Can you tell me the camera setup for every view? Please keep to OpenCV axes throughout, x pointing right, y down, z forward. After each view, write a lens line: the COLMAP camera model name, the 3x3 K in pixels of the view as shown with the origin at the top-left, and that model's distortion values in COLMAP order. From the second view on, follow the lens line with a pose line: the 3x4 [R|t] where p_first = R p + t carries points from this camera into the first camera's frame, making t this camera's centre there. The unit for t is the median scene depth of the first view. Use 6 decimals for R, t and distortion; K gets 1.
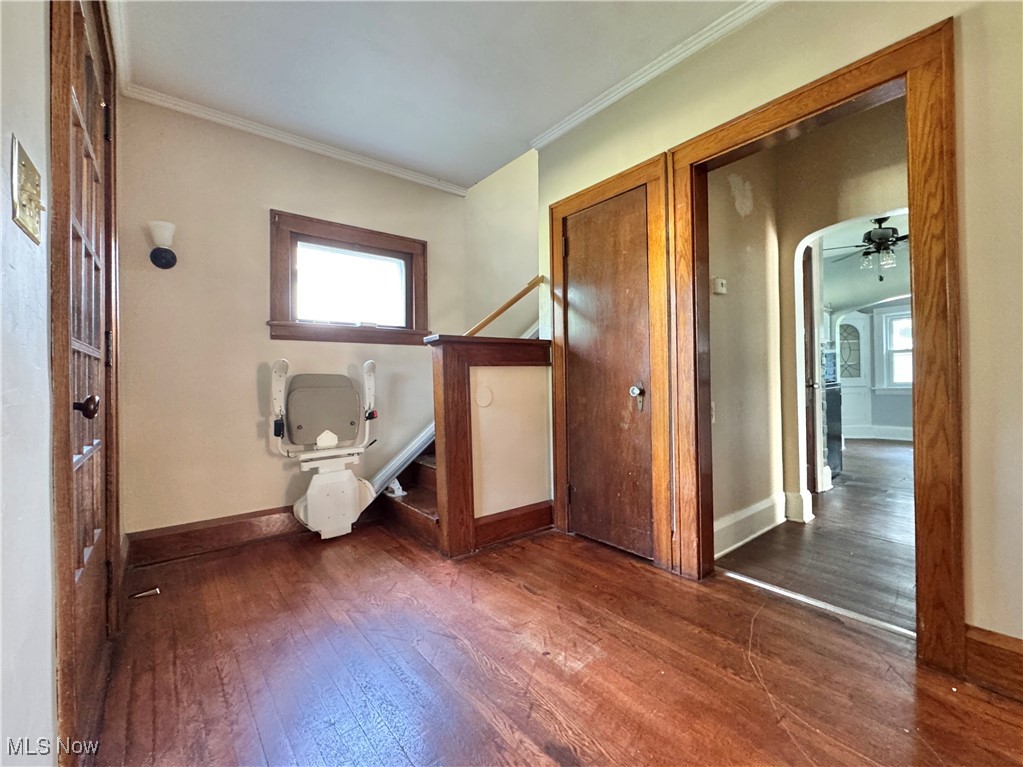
lens RADIAL K [[443.3, 0, 511.5], [0, 443.3, 383.5], [0, 0, 1]] dist [-0.000275, 0.000184]
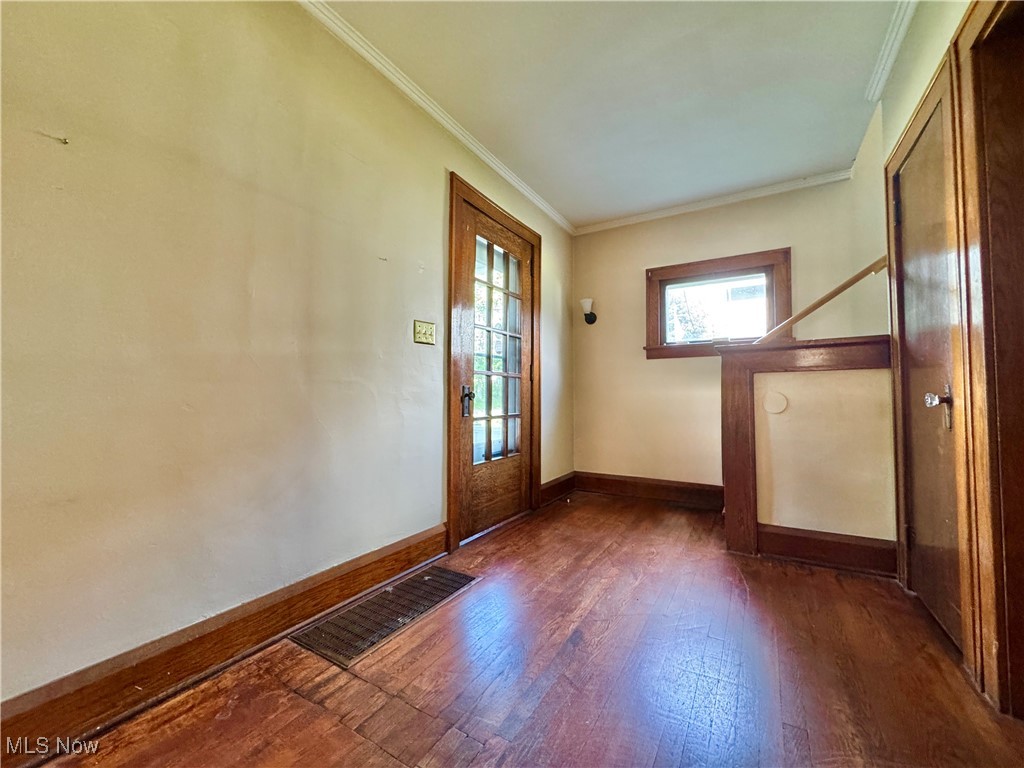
lens RADIAL K [[410.2, 0, 513.2], [0, 410.2, 382.7], [0, 0, 1]] dist [-0.001376, 0.000115]
pose [[0.345830, -0.019066, -0.938103, 0.596463], [-0.011054, 0.999641, -0.024392, 0.015106], [0.938232, 0.018805, 0.345495, 0.146250]]
